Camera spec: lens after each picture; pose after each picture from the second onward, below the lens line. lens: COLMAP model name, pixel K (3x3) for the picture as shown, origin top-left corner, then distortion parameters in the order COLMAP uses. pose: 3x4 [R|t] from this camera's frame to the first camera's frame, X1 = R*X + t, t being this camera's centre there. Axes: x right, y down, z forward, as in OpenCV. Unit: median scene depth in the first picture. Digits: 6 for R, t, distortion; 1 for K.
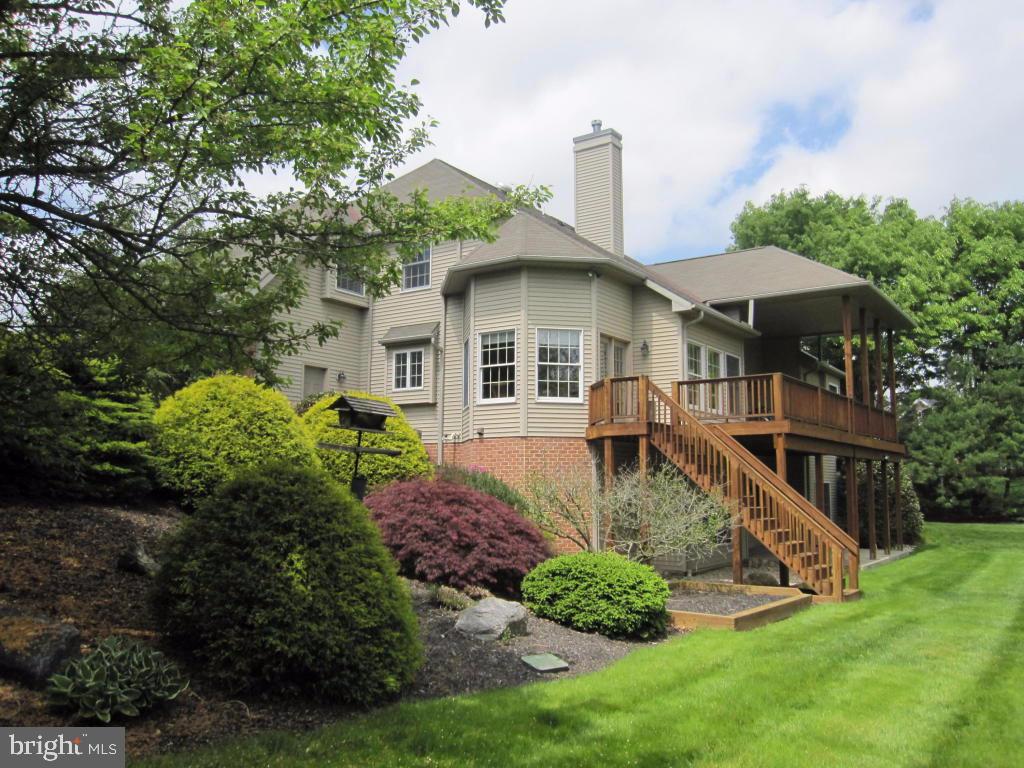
lens RADIAL K [[849.1, 0, 514.5], [0, 849.1, 379.2], [0, 0, 1]] dist [-0.073284, 0.039272]
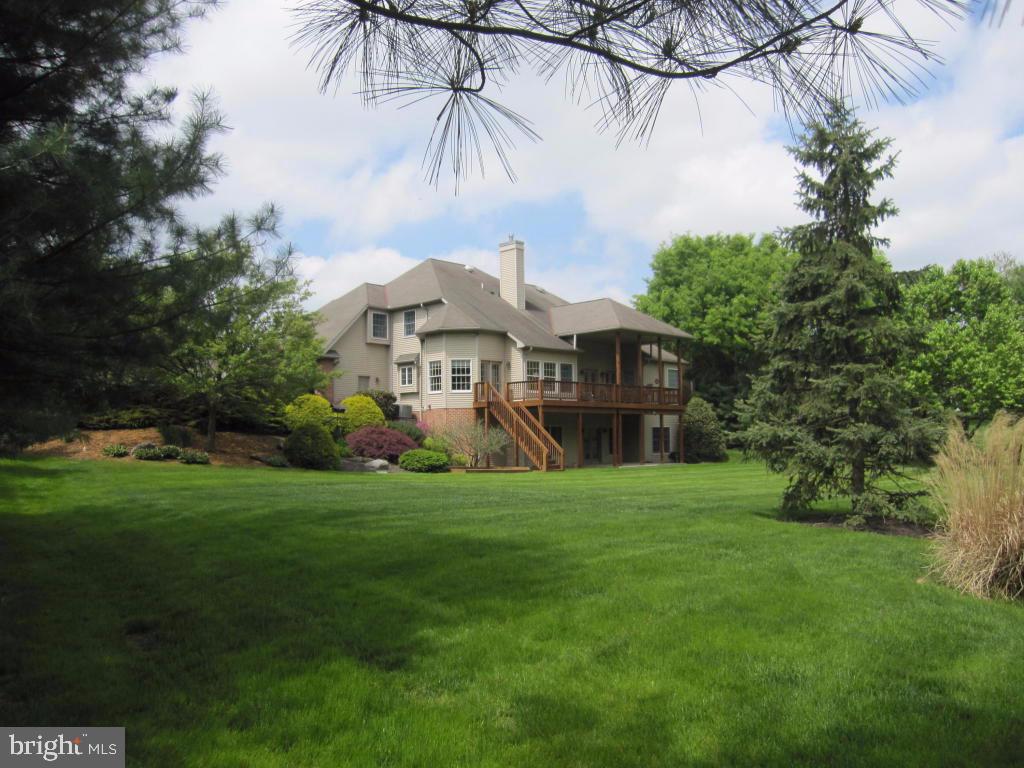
lens RADIAL K [[849.1, 0, 514.5], [0, 849.1, 379.2], [0, 0, 1]] dist [-0.073284, 0.039272]
pose [[0.985444, -0.031081, -0.167132, 0.556356], [0.039840, 0.997989, 0.049312, -0.110409], [0.165263, -0.055253, 0.984701, -1.157808]]
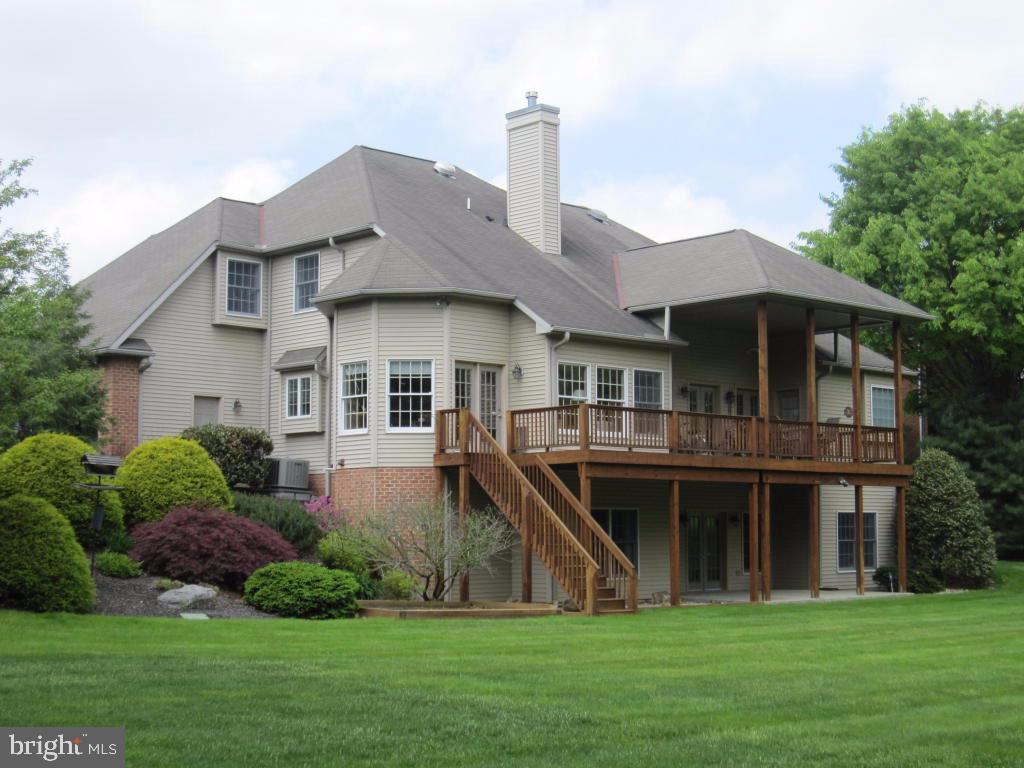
lens RADIAL K [[1579.2, 0, 512.0], [0, 1579.2, 384.0], [0, 0, 1]] dist [-0.003737, -0.976106]
pose [[0.977466, -0.027815, -0.209252, 0.553932], [0.034383, 0.999022, 0.027815, -0.076785], [0.208274, -0.034383, 0.977466, -0.789626]]
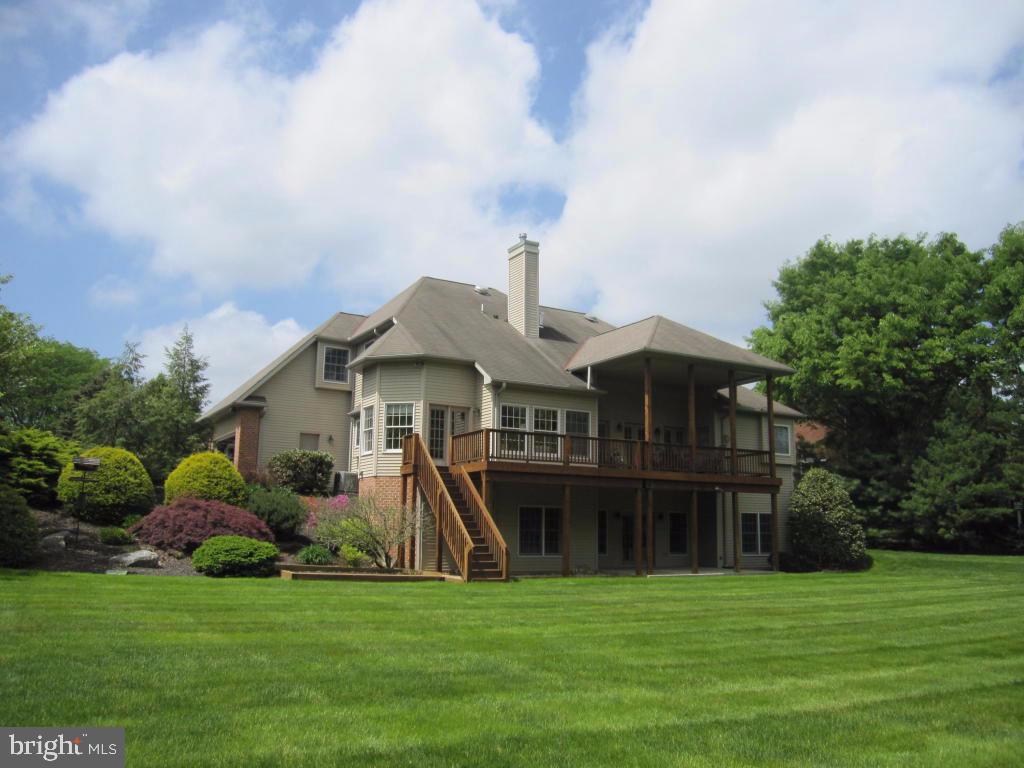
lens RADIAL K [[849.1, 0, 514.5], [0, 849.1, 379.2], [0, 0, 1]] dist [-0.073284, 0.039272]
pose [[0.904628, -0.069869, -0.420435, 0.853287], [0.045746, 0.996690, -0.067203, 0.008083], [0.423739, 0.041561, 0.904830, -0.255946]]
